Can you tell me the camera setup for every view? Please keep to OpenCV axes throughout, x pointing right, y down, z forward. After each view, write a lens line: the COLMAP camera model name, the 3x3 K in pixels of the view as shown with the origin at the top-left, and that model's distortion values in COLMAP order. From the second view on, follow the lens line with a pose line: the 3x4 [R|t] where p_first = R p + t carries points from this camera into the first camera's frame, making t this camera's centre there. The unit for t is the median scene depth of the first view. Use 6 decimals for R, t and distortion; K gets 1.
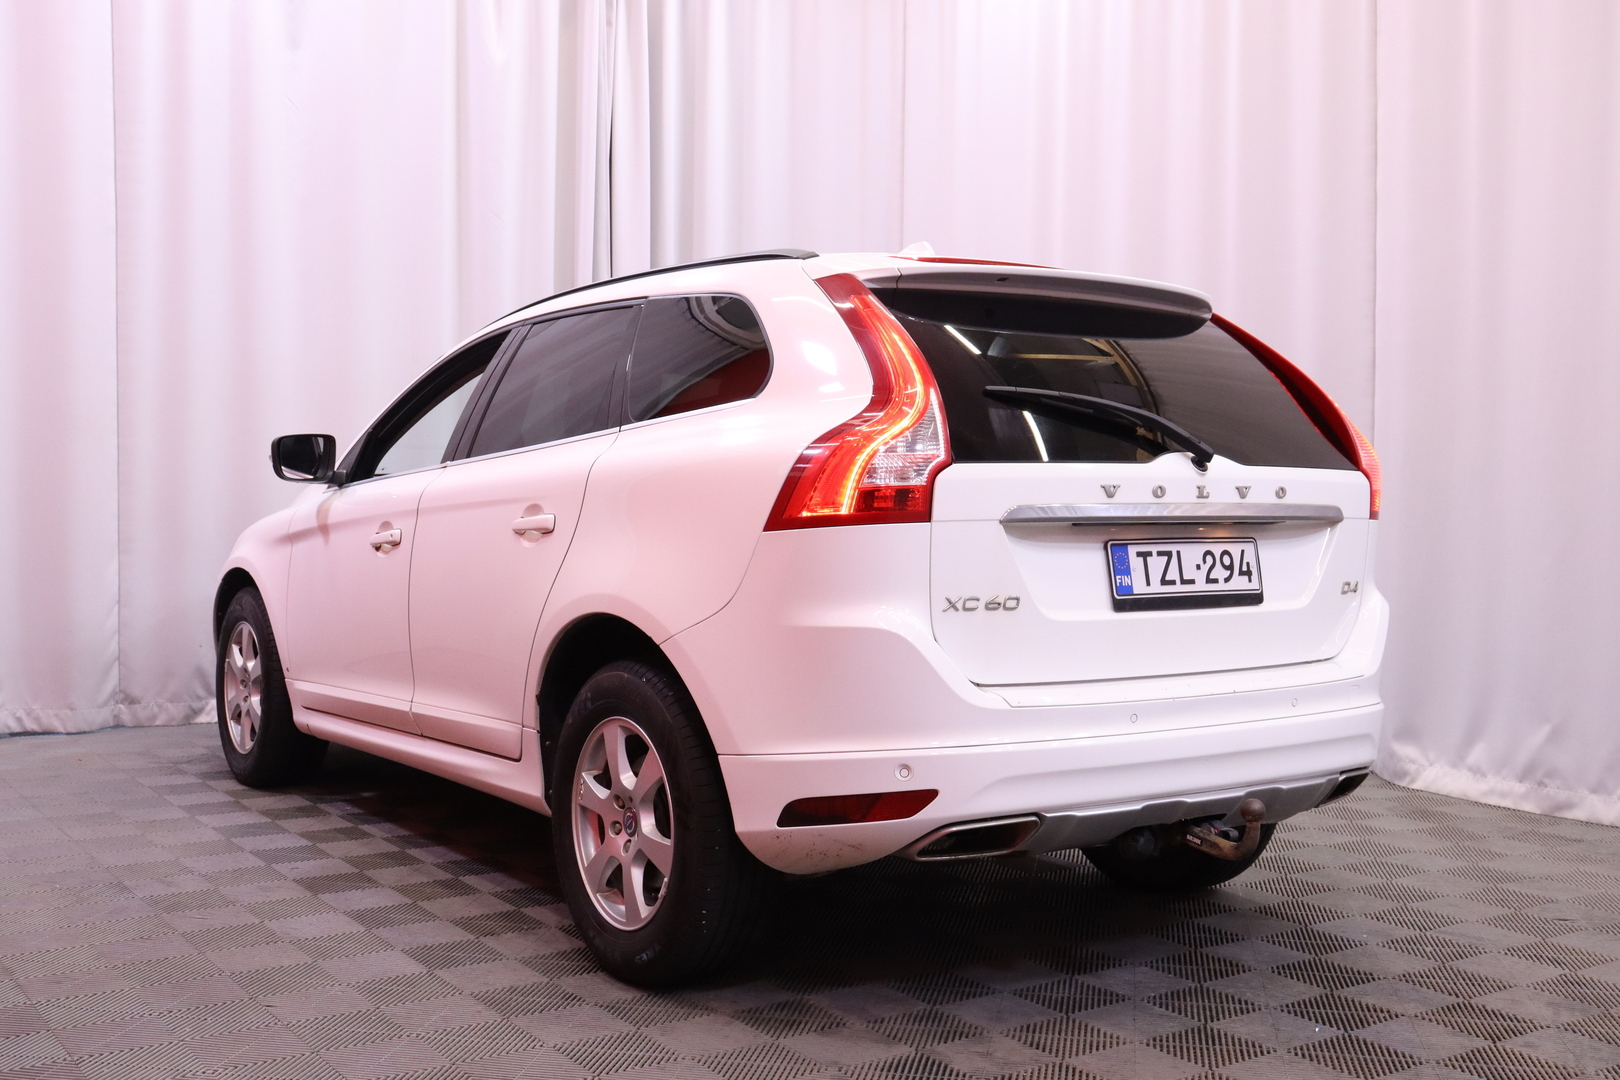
lens RADIAL K [[1834.4, 0, 811.3], [0, 1834.4, 534.6], [0, 0, 1]] dist [0.022845, 0.000000]
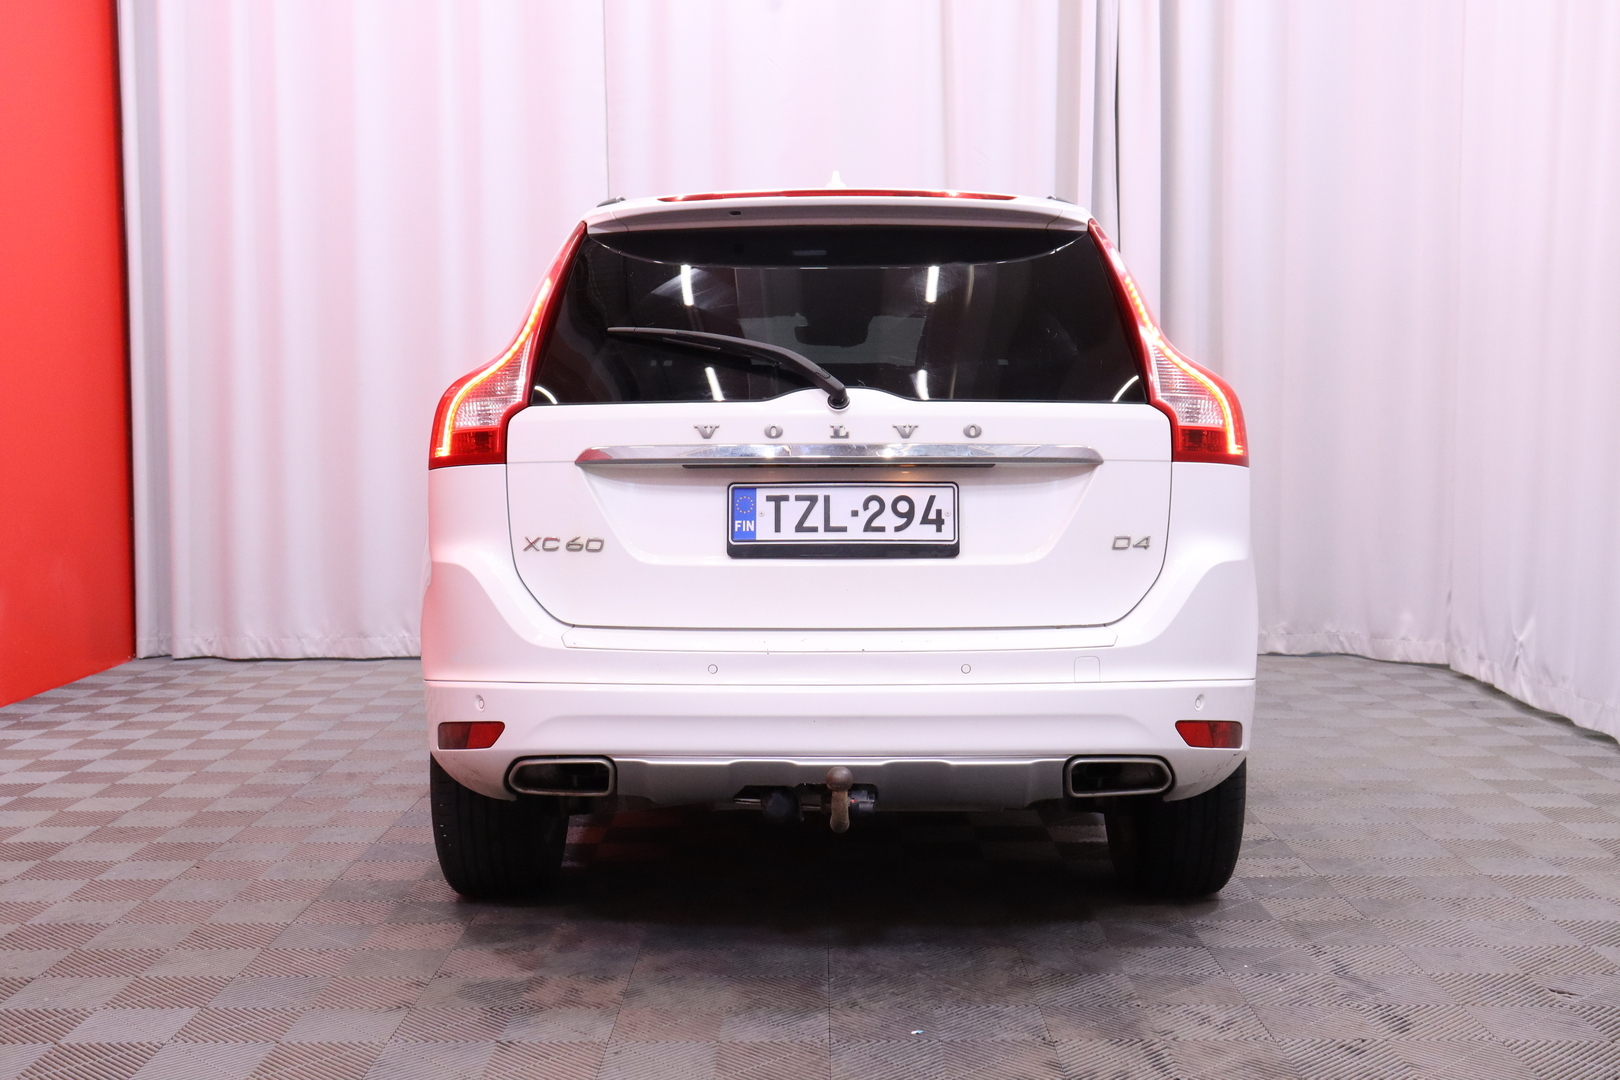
lens RADIAL K [[2063.1, 0, 799.5], [0, 2063.1, 471.2], [0, 0, 1]] dist [-0.021315, 0.000000]
pose [[0.789511, 0.004323, -0.613722, 0.839316], [-0.007606, 0.999967, -0.002741, -0.000393], [0.613690, 0.006832, 0.789518, 0.171897]]
